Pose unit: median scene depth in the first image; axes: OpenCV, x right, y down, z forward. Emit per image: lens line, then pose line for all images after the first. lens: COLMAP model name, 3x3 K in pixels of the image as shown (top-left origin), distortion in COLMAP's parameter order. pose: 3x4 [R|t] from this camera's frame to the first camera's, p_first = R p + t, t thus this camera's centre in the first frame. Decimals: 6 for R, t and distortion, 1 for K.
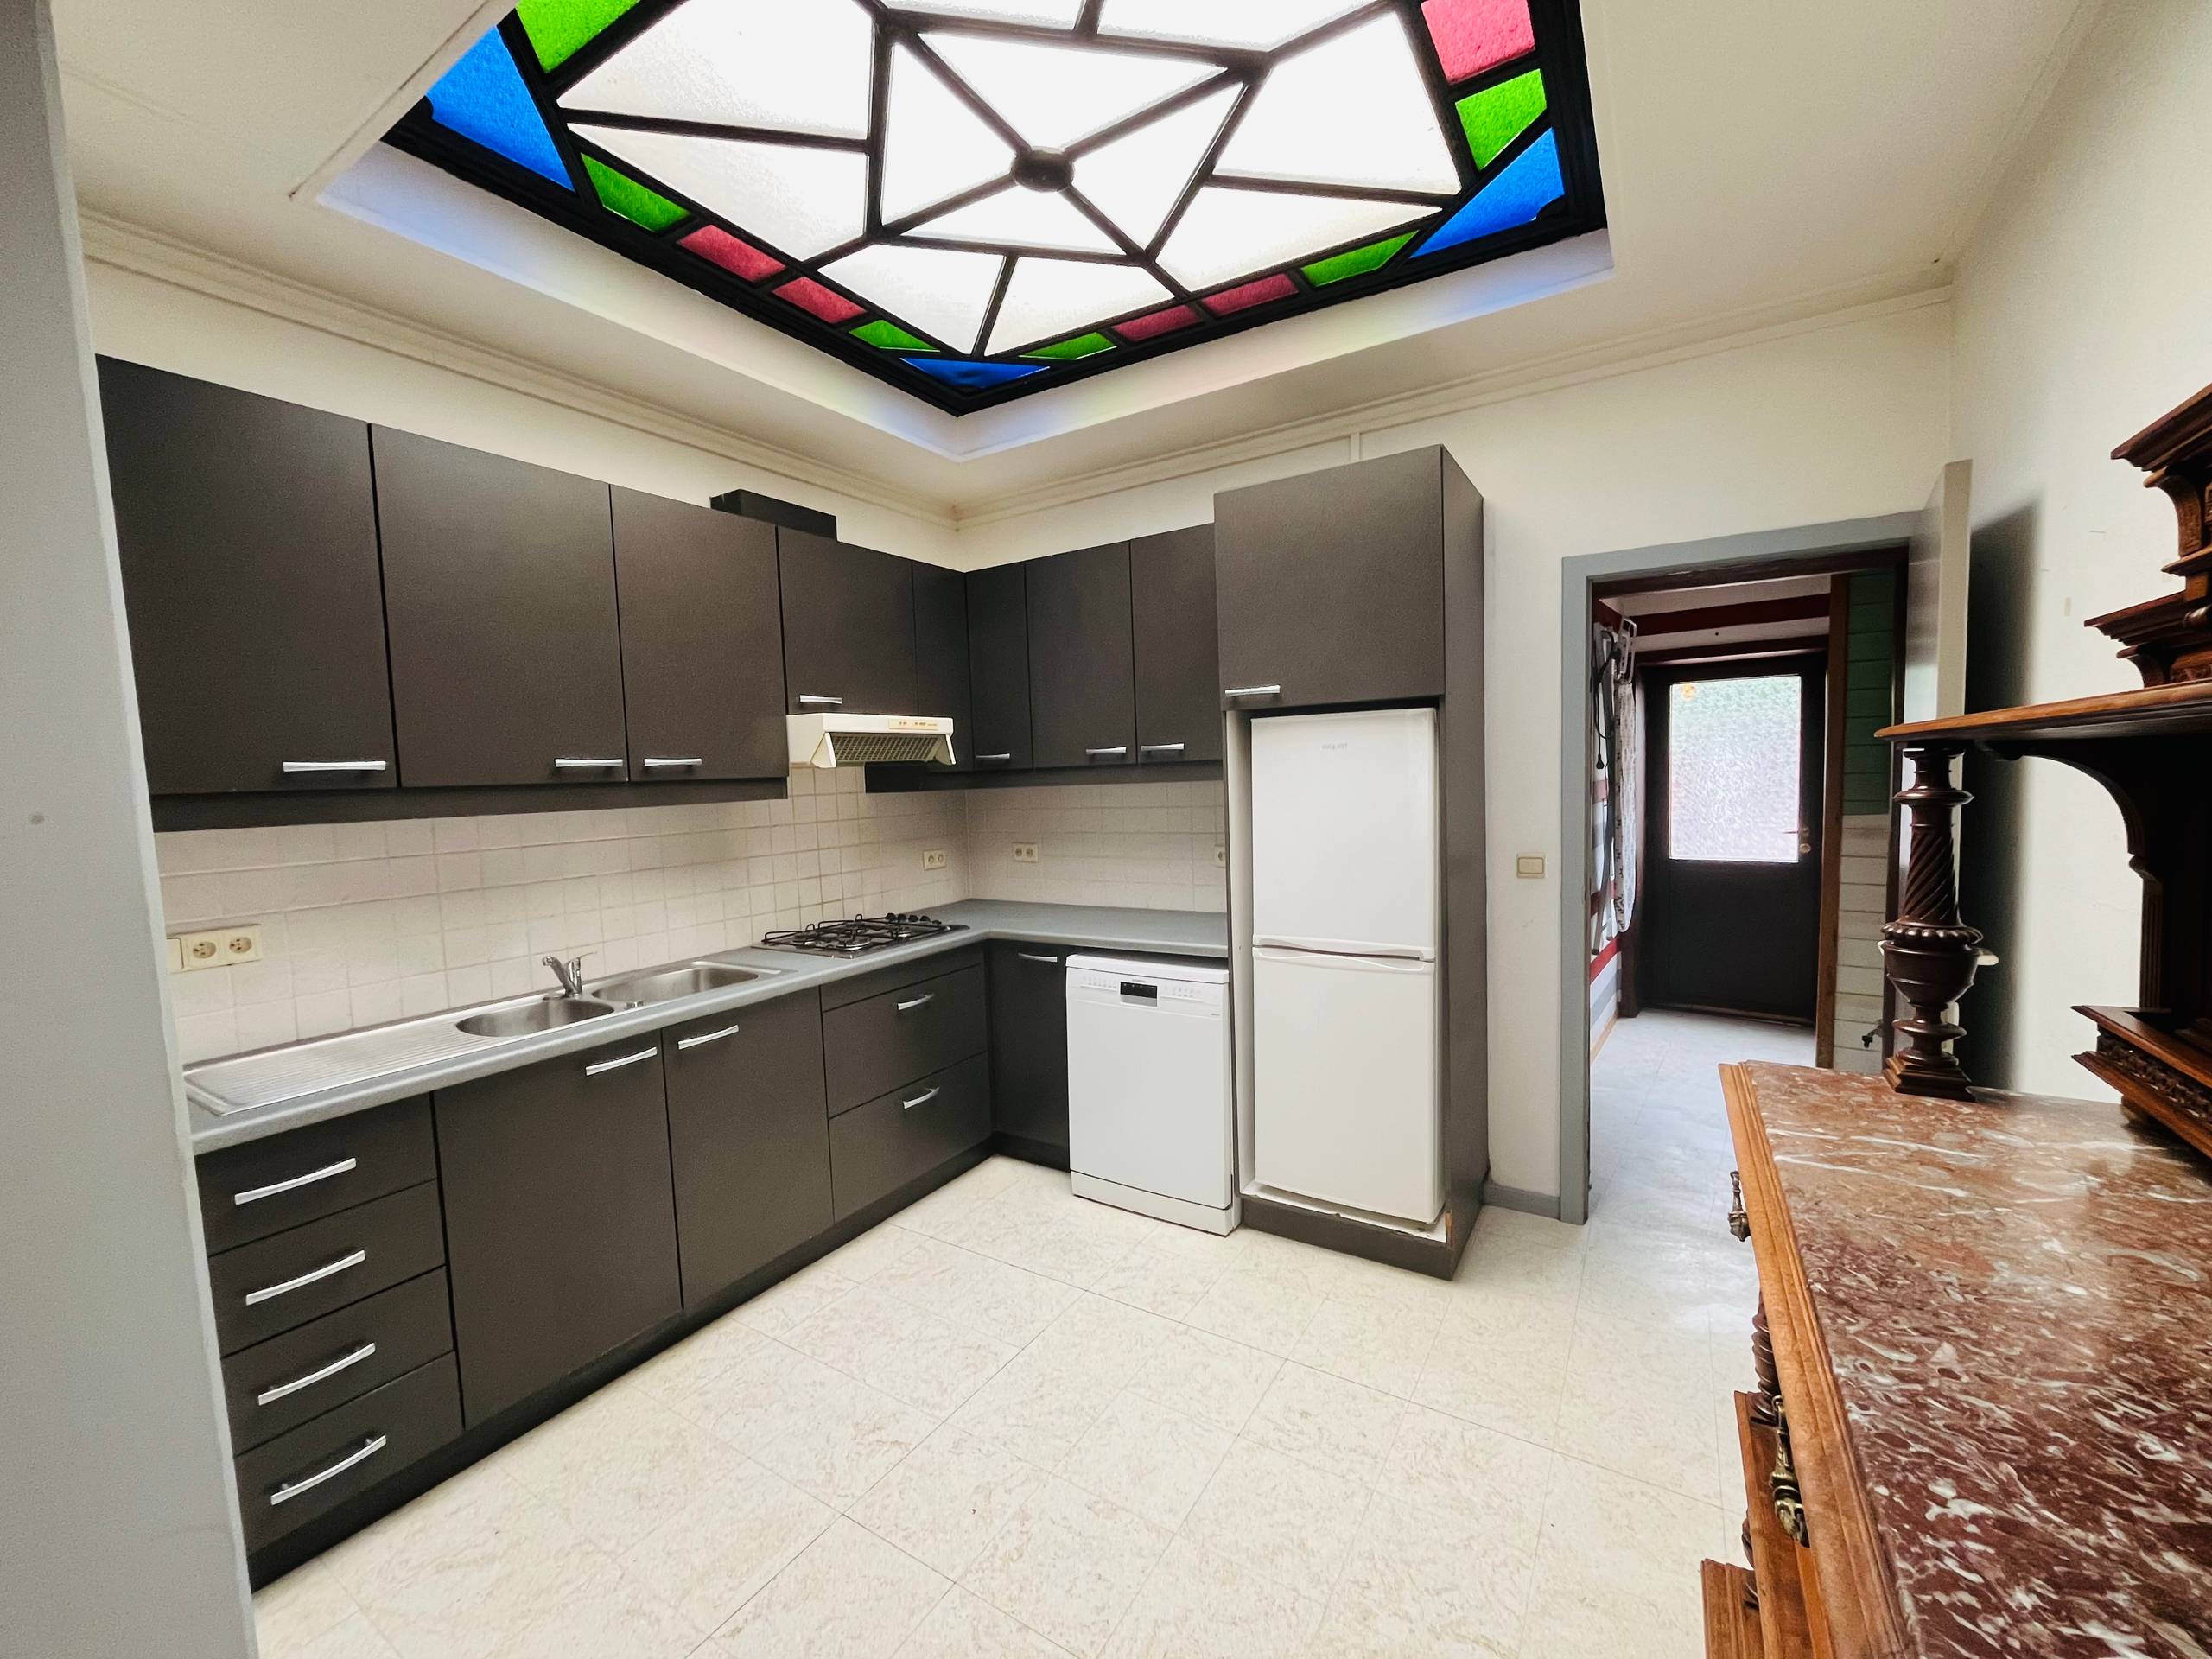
lens RADIAL K [[890.2, 0, 1104.9], [0, 890.2, 833.0], [0, 0, 1]] dist [-0.001425, -0.000201]
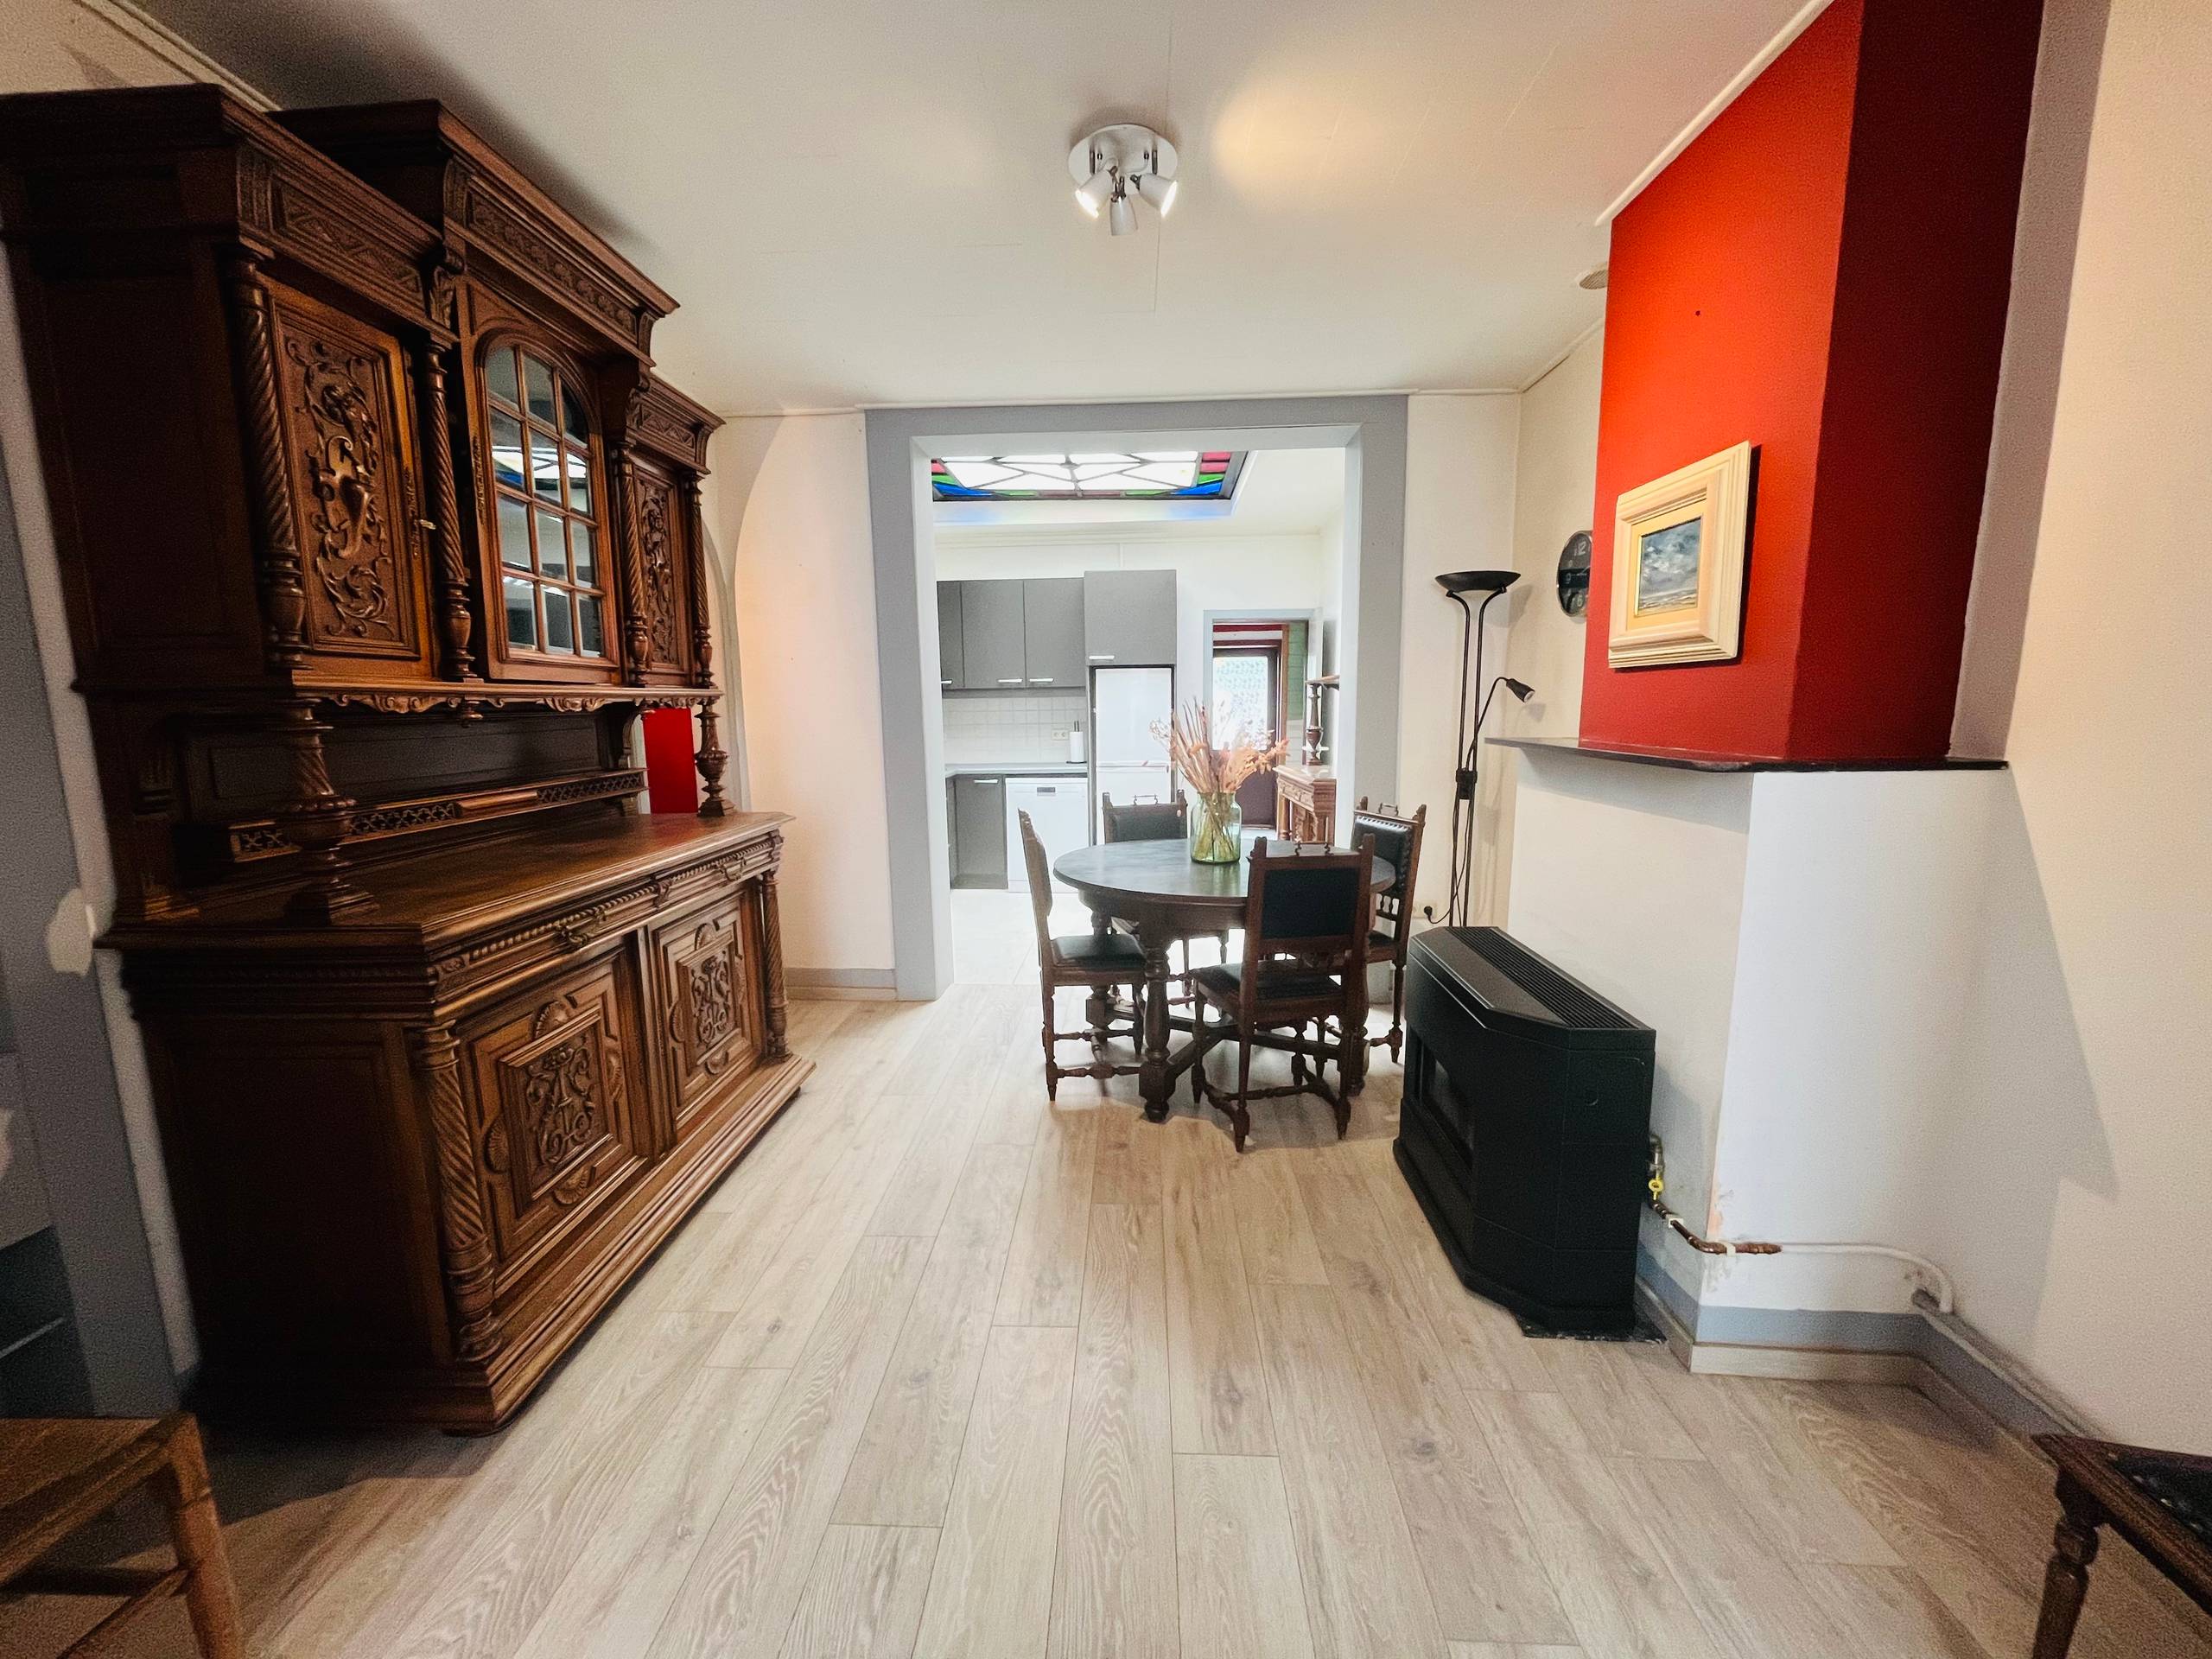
lens RADIAL K [[890.2, 0, 1104.8], [0, 890.2, 829.9], [0, 0, 1]] dist [-0.001425, -0.000201]
pose [[0.871118, -0.050469, 0.488473, -0.971347], [0.023502, 0.997850, 0.061185, 0.151337], [-0.490510, -0.041820, 0.870431, -1.059848]]
